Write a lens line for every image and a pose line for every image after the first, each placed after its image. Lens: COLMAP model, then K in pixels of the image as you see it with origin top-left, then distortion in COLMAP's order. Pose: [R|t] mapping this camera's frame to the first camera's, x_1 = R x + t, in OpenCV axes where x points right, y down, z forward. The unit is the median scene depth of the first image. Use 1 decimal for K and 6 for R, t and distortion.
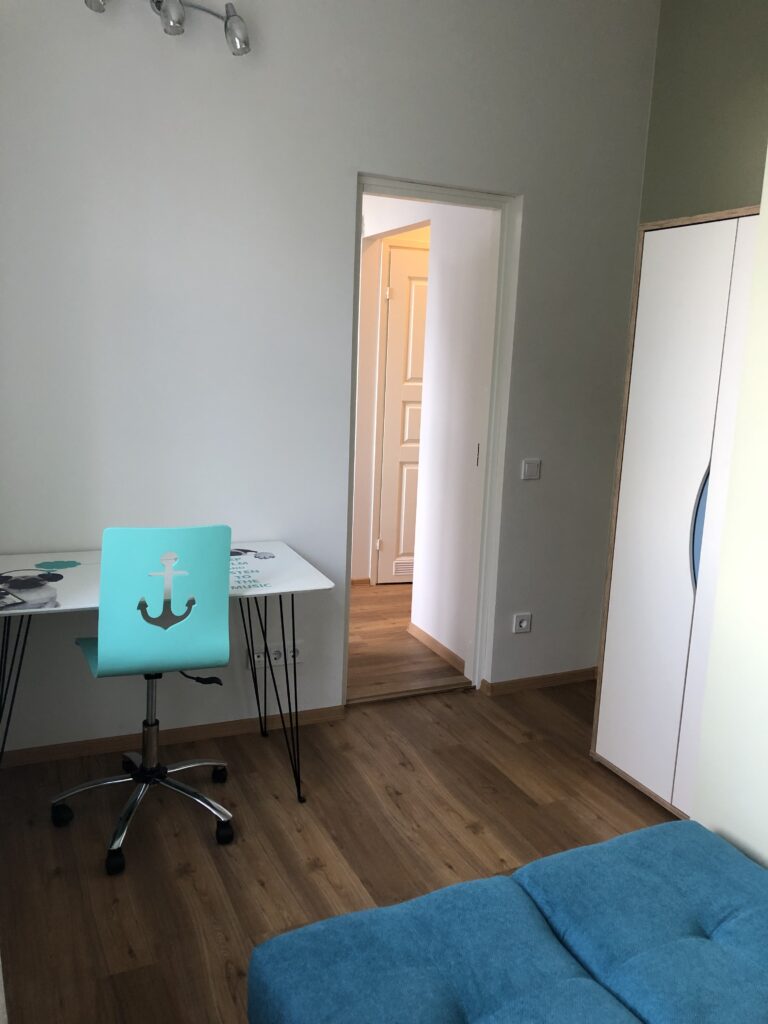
lens RADIAL K [[842.8, 0, 384.0], [0, 842.8, 512.0], [0, 0, 1]] dist [0.073171, -0.094448]
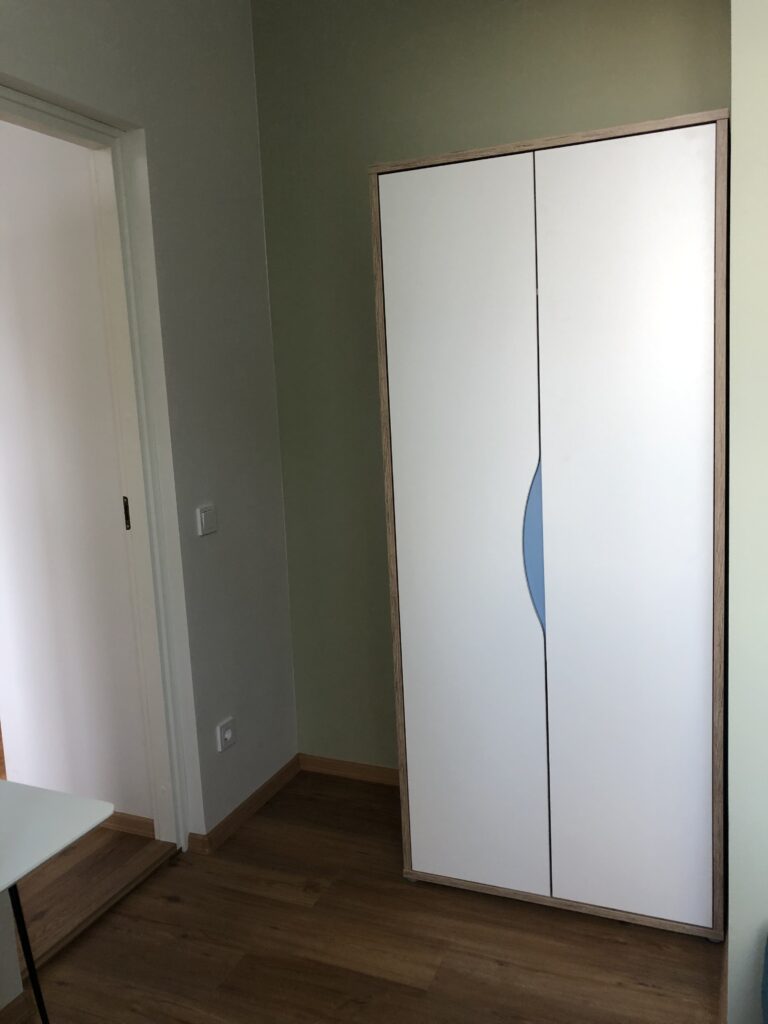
lens RADIAL K [[841.7, 0, 384.8], [0, 841.7, 503.5], [0, 0, 1]] dist [0.013473, 0.012509]
pose [[0.737012, -0.171811, 0.653677, -0.197854], [0.208374, 0.977800, 0.022064, -0.053832], [-0.642957, 0.119949, 0.756452, 0.411748]]
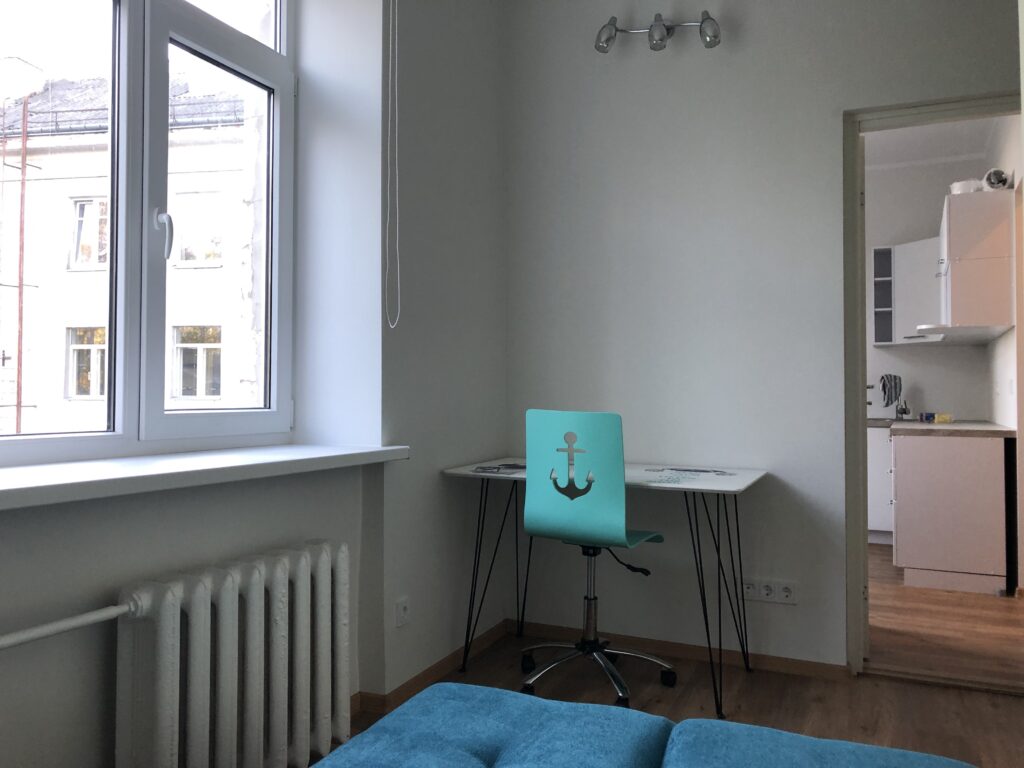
lens RADIAL K [[842.8, 0, 511.2], [0, 842.8, 373.8], [0, 0, 1]] dist [0.073171, -0.094448]
pose [[0.655388, -0.053694, -0.753381, 0.444905], [-0.122564, 0.976689, -0.176231, 0.137571], [0.745282, 0.207837, 0.633529, 0.103341]]
